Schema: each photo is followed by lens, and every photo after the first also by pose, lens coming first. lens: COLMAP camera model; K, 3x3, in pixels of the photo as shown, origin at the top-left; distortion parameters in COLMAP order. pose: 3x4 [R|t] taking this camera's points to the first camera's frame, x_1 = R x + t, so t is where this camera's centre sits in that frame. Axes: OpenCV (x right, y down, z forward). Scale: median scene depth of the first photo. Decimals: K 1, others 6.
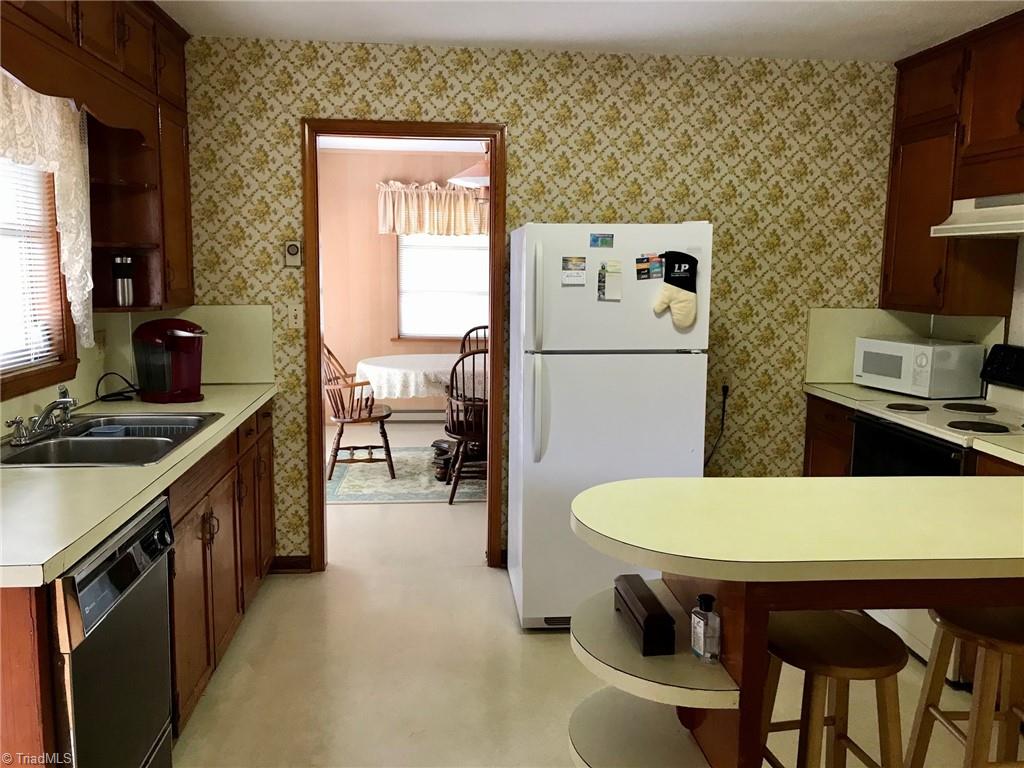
lens RADIAL K [[840.5, 0, 514.1], [0, 840.5, 384.2], [0, 0, 1]] dist [0.042996, -0.051272]
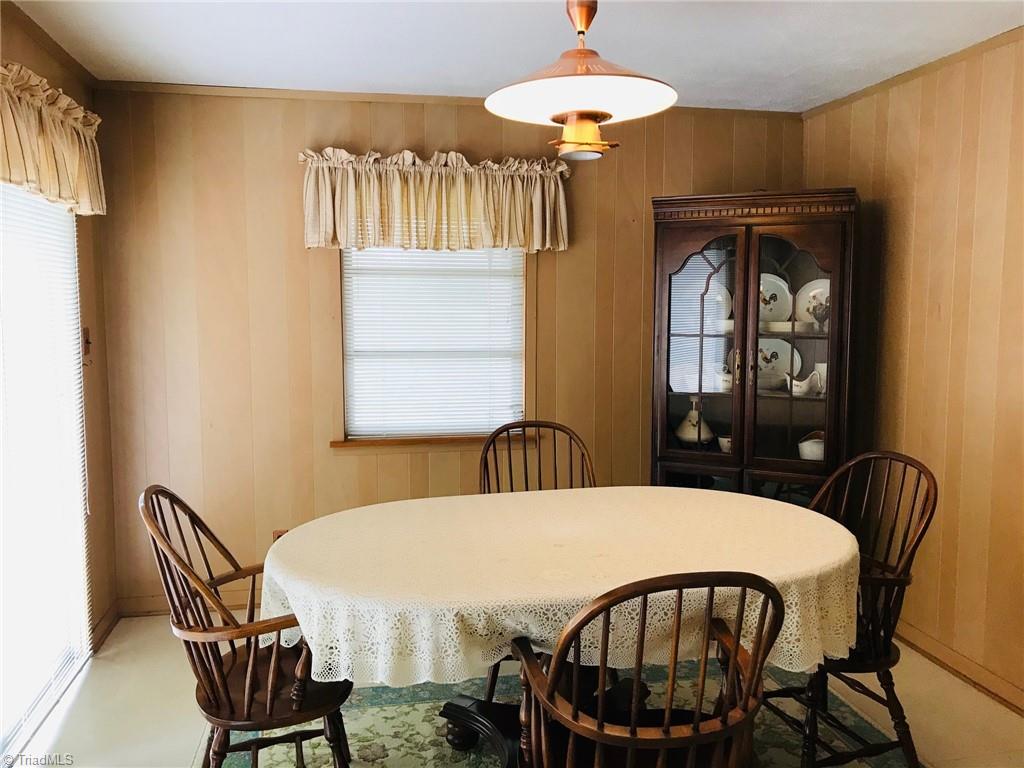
lens RADIAL K [[840.5, 0, 512.2], [0, 840.5, 384.6], [0, 0, 1]] dist [0.042996, -0.051272]
pose [[0.995312, -0.021781, 0.094235, -0.083584], [0.025432, 0.998964, -0.037727, -0.069140], [-0.093316, 0.039947, 0.994835, 0.465322]]
